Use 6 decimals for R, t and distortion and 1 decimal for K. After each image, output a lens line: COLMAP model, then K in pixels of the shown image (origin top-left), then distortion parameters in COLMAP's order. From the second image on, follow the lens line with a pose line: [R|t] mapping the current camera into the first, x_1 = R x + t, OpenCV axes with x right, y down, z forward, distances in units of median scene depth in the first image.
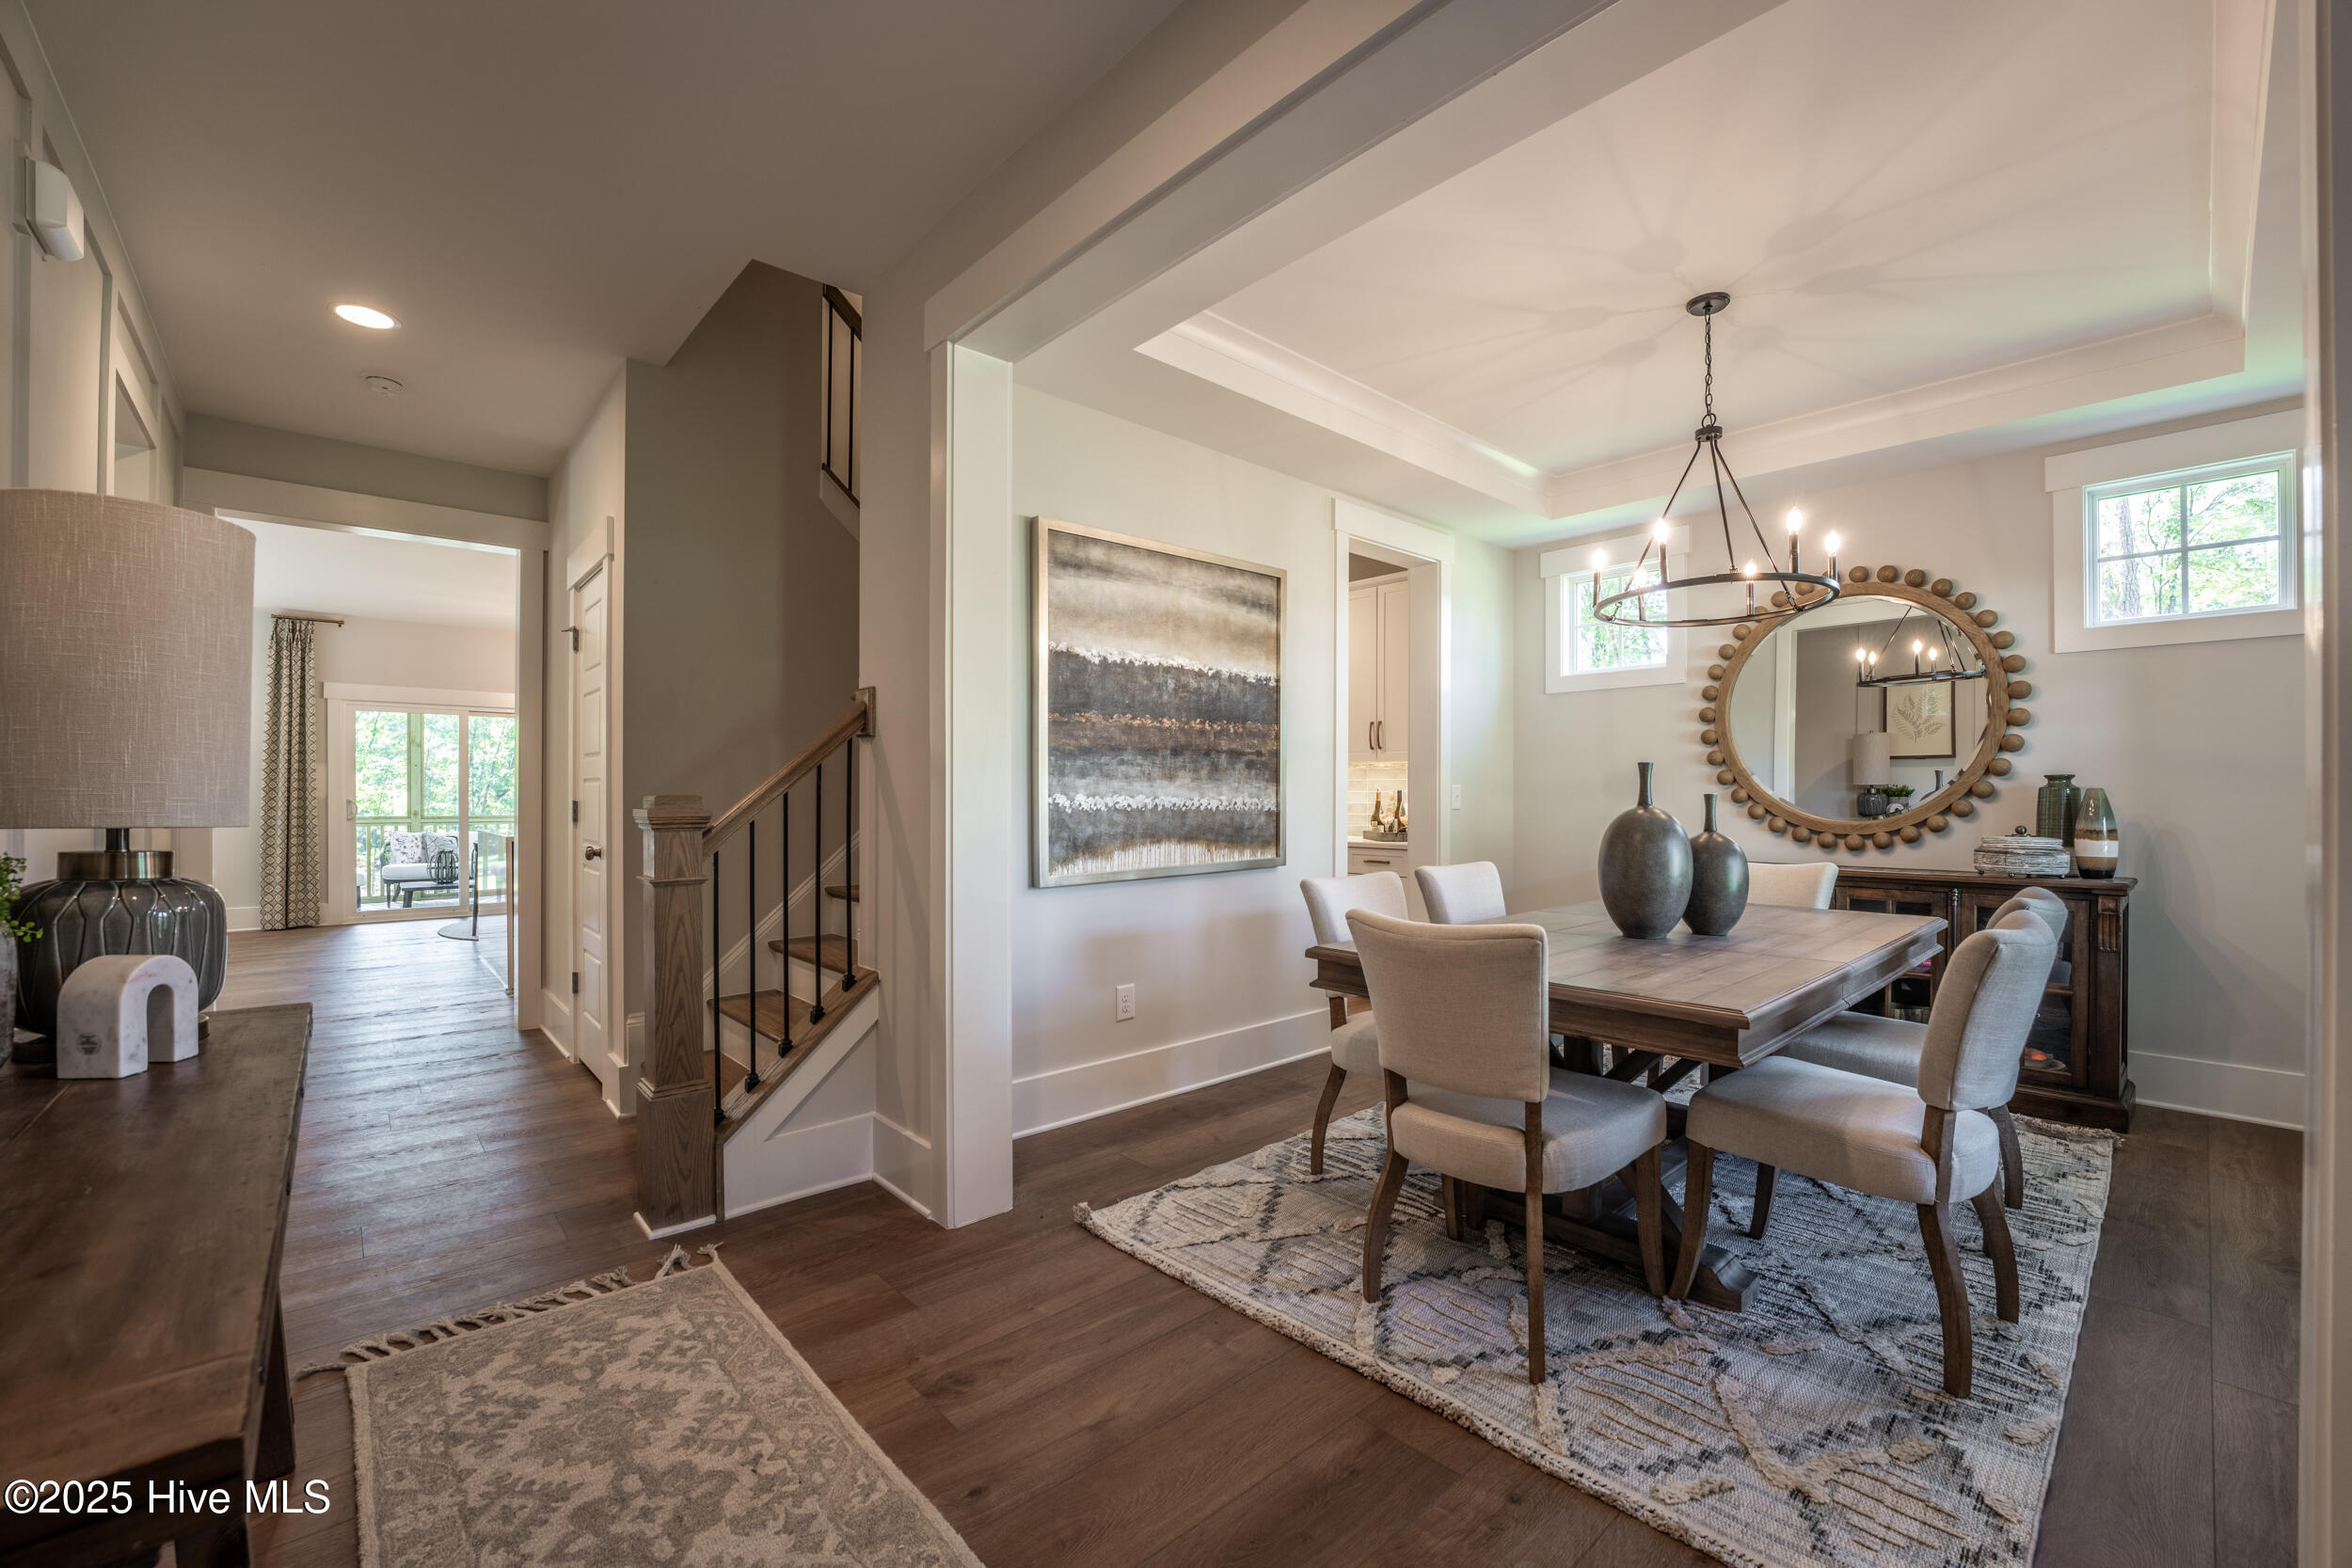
lens RADIAL K [[965.4, 0, 1172.1], [0, 965.4, 800.9], [0, 0, 1]] dist [-0.033614, 0.003752]
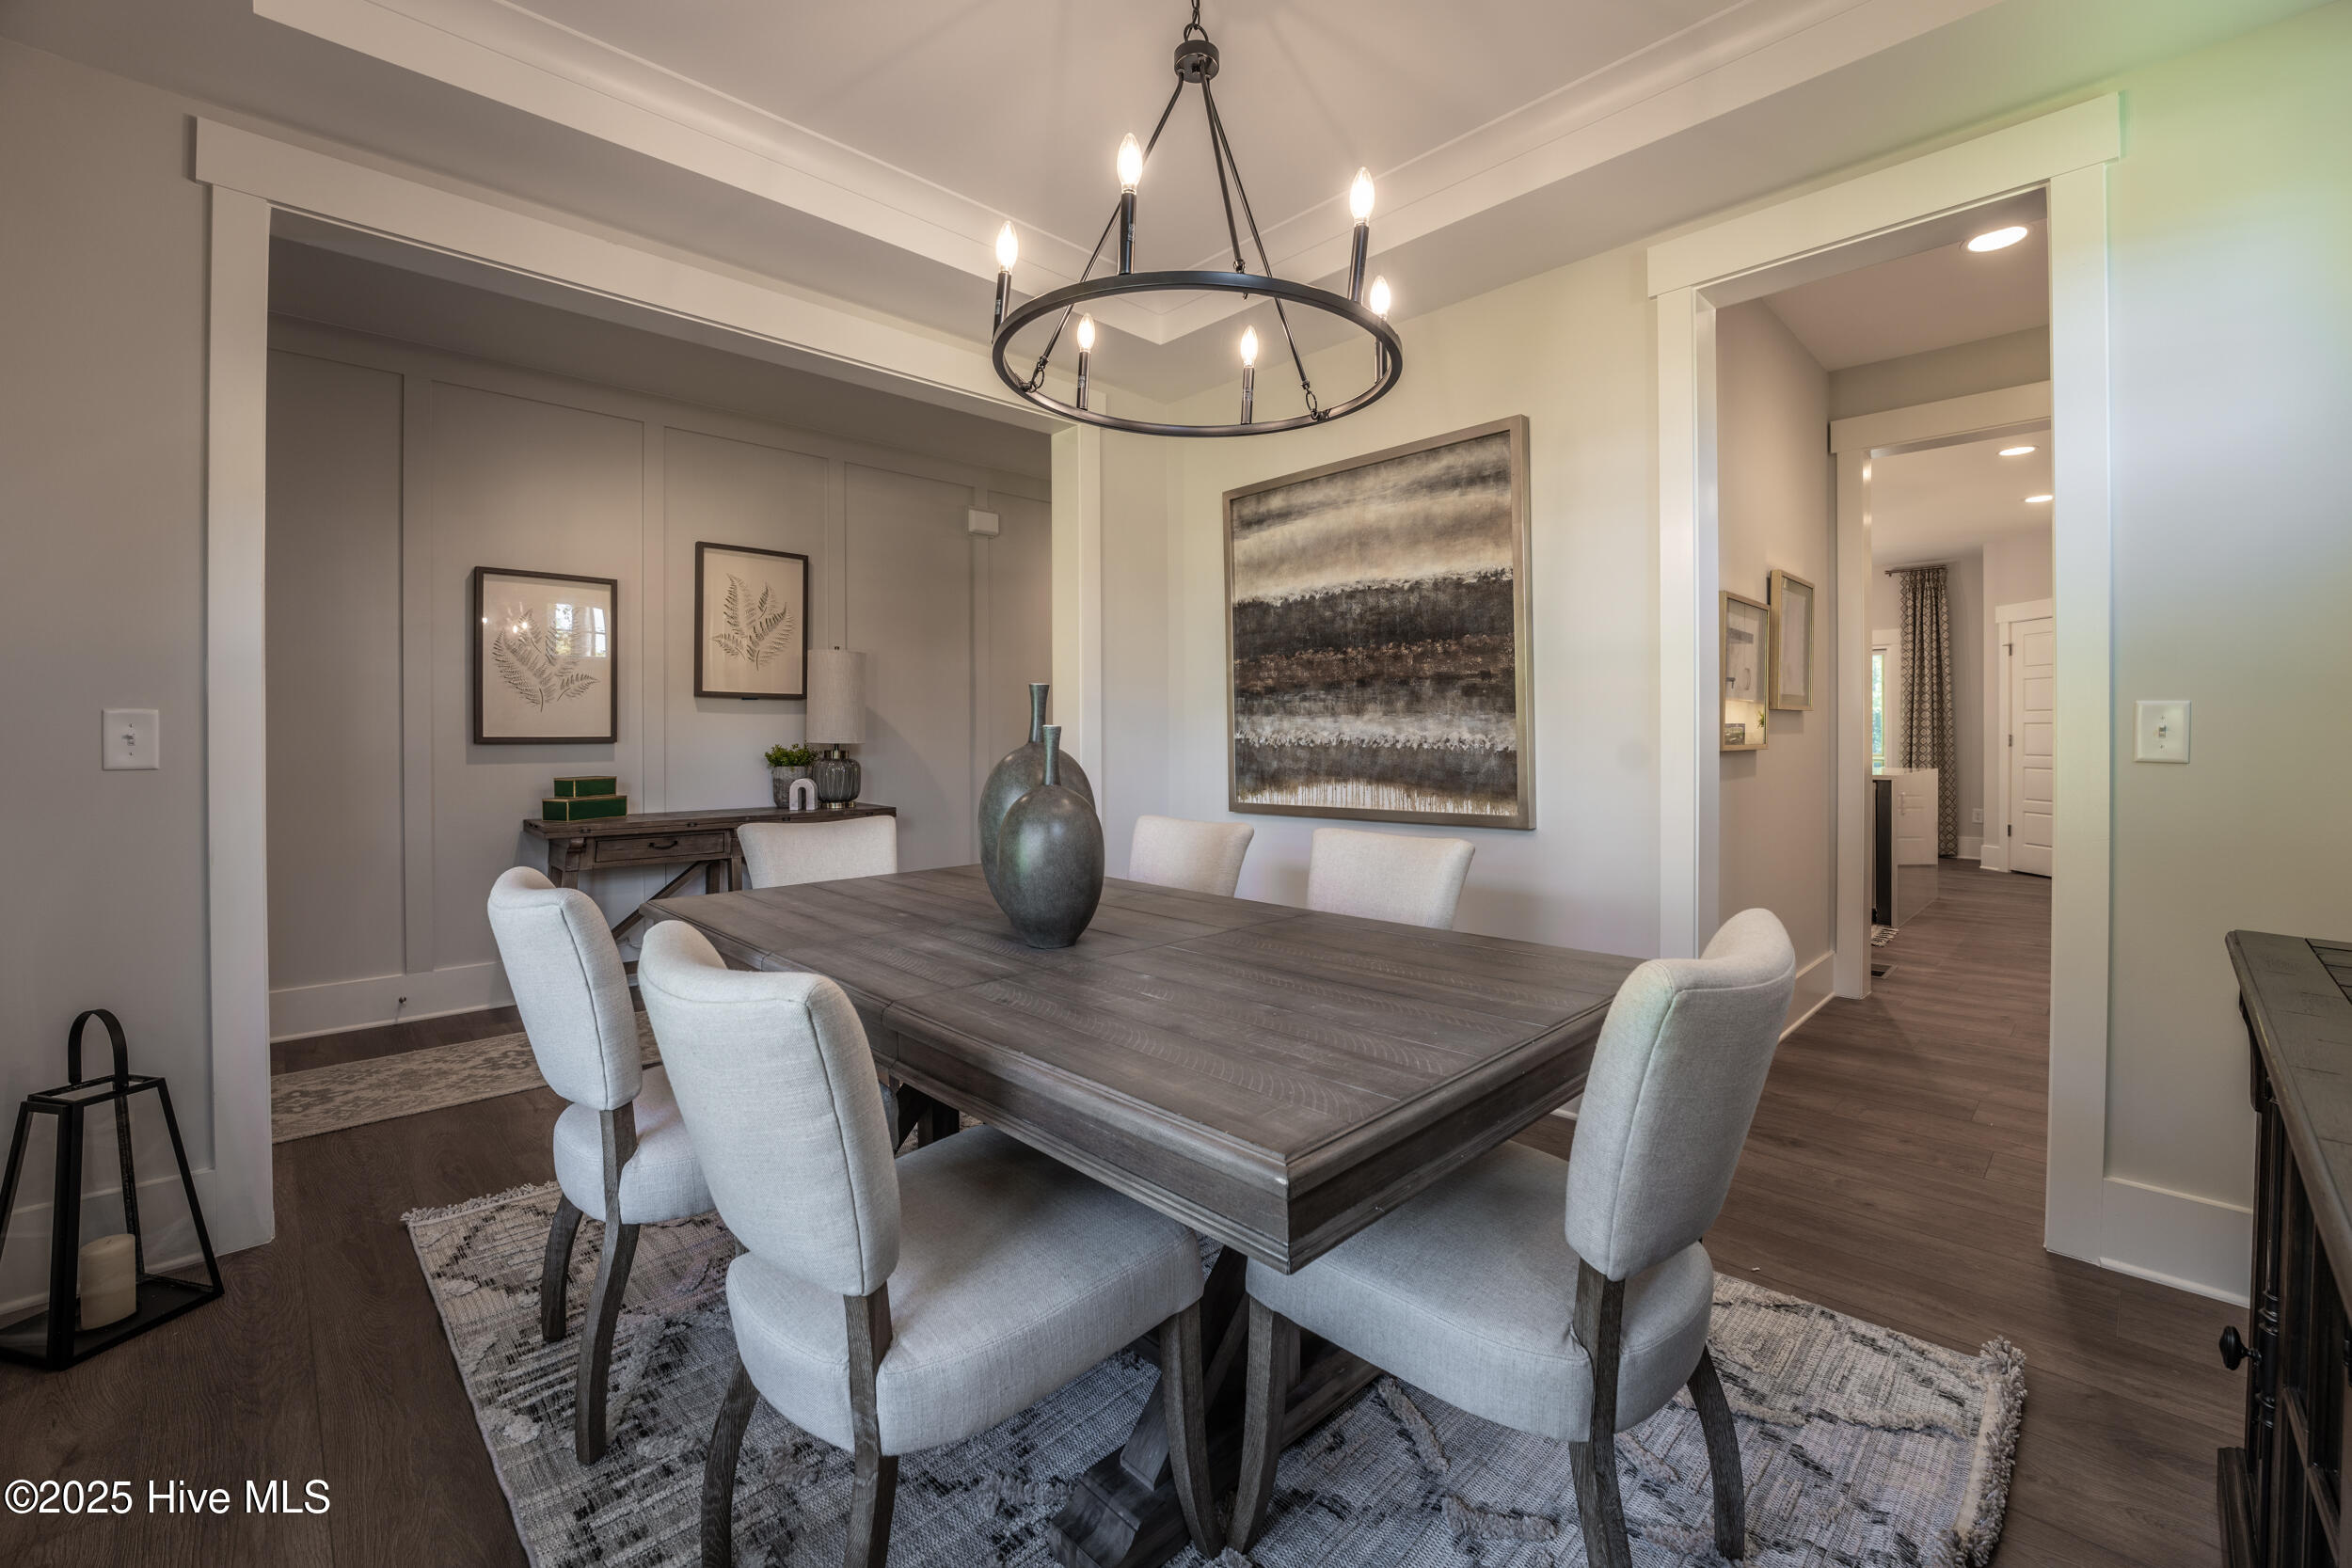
lens RADIAL K [[965.4, 0, 1192.4], [0, 965.4, 747.5], [0, 0, 1]] dist [-0.033614, 0.003752]
pose [[0.042622, 0.013770, -0.998996, 0.930999], [-0.002969, 0.999902, 0.013655, -0.002313], [0.999087, 0.002384, 0.042659, 0.825560]]
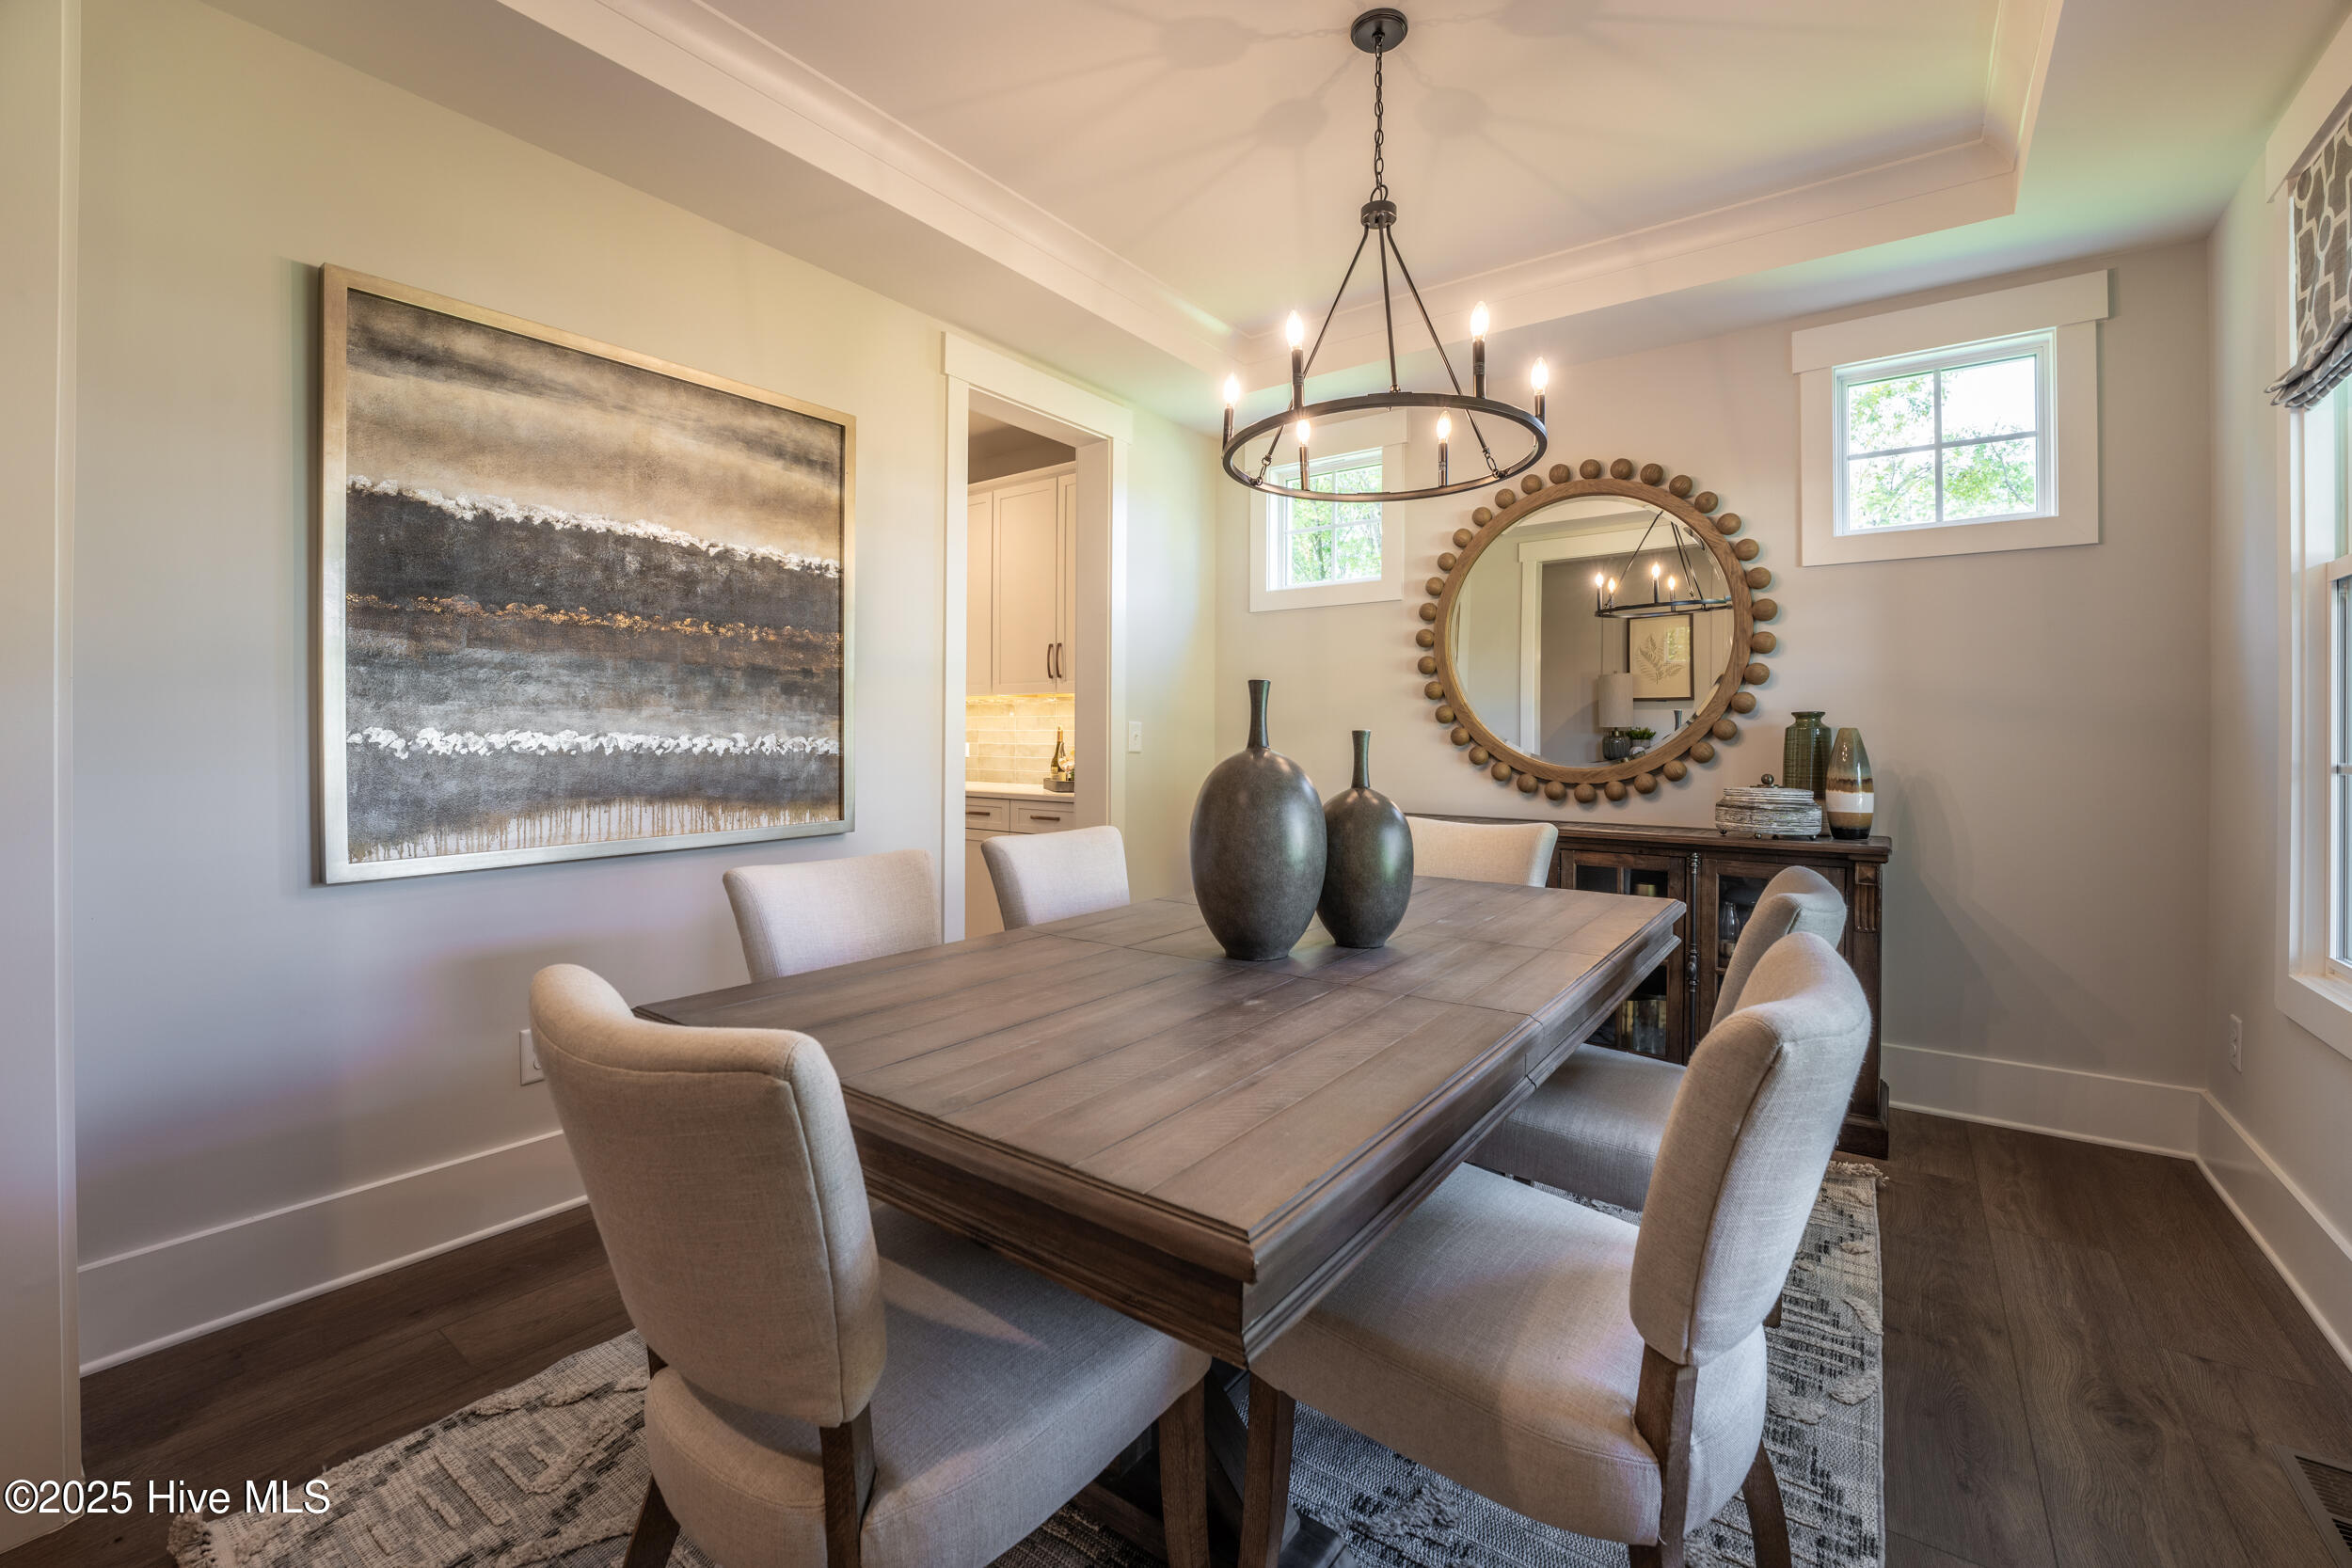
lens RADIAL K [[965.4, 0, 1177.8], [0, 965.4, 742.0], [0, 0, 1]] dist [-0.033614, 0.003752]
pose [[0.980387, 0.002785, 0.197063, 0.241994], [-0.002550, 0.999996, -0.001449, 0.001157], [-0.197066, 0.000918, 0.980390, 0.294847]]
